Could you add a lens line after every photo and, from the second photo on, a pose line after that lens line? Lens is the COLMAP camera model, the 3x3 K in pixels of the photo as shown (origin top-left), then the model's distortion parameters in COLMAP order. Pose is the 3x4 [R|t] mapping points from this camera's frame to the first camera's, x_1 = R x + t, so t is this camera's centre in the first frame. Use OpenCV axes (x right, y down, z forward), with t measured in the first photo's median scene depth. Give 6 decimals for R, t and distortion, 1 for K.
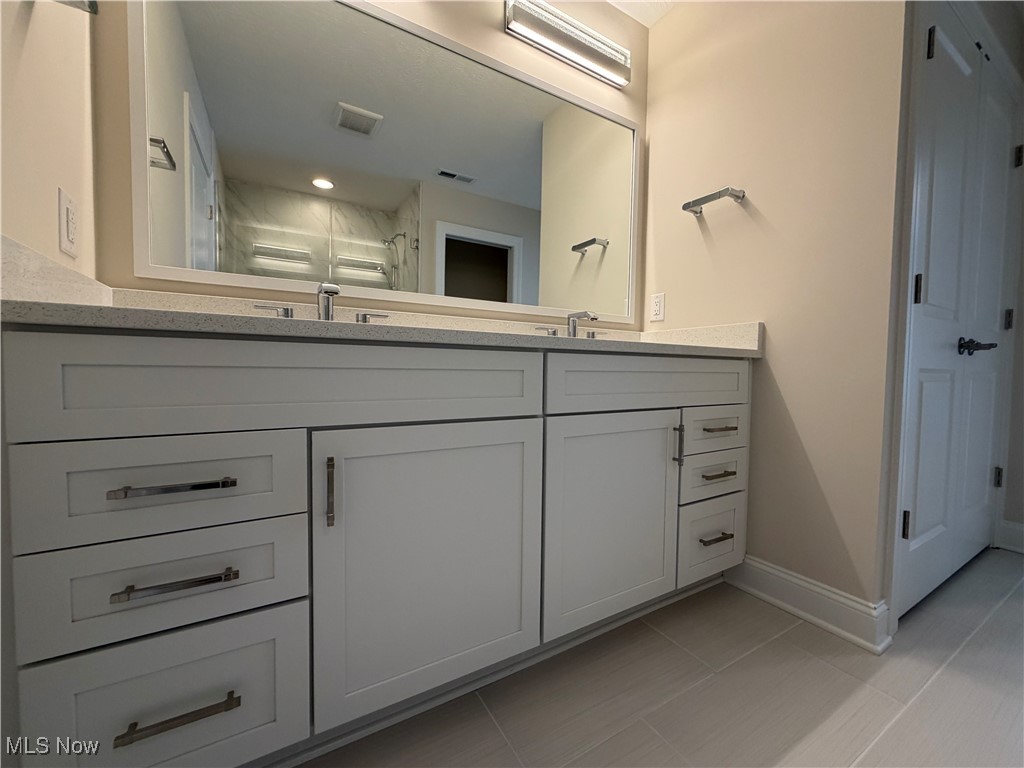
lens RADIAL K [[405.5, 0, 510.5], [0, 405.5, 386.1], [0, 0, 1]] dist [0.000399, -0.000164]
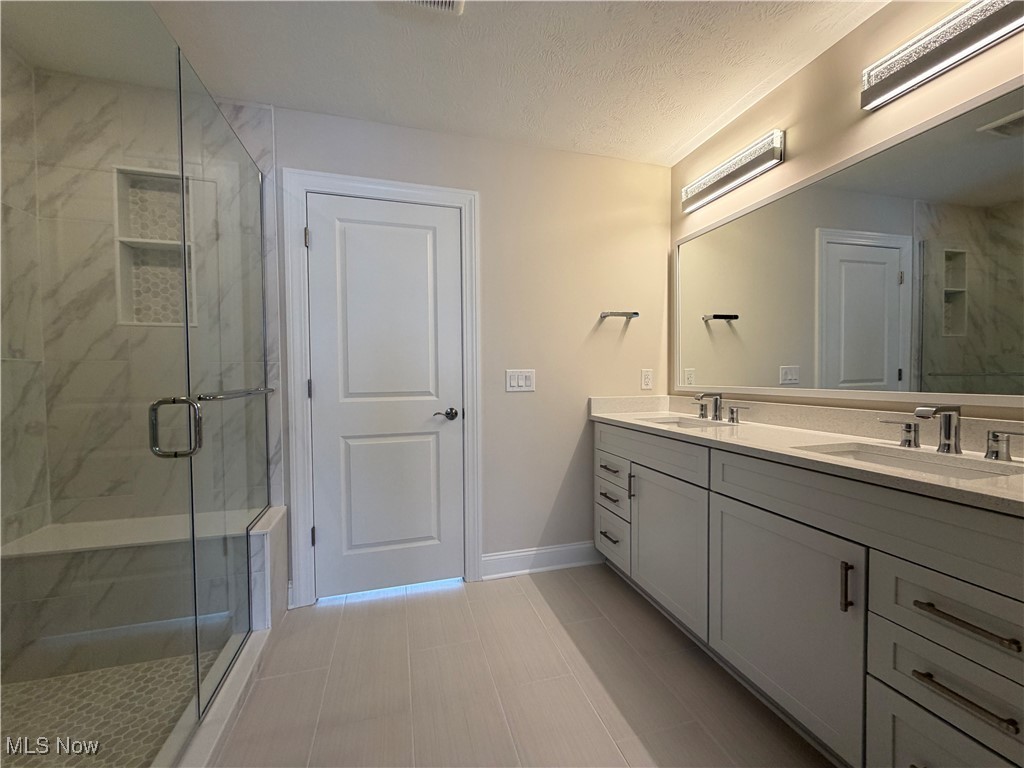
lens RADIAL K [[405.5, 0, 510.5], [0, 405.5, 386.1], [0, 0, 1]] dist [0.000399, -0.000164]
pose [[-0.247139, 0.016289, -0.968843, 1.353216], [-0.036715, 0.998983, 0.026161, -0.255049], [0.968284, 0.042037, -0.246290, 0.507006]]
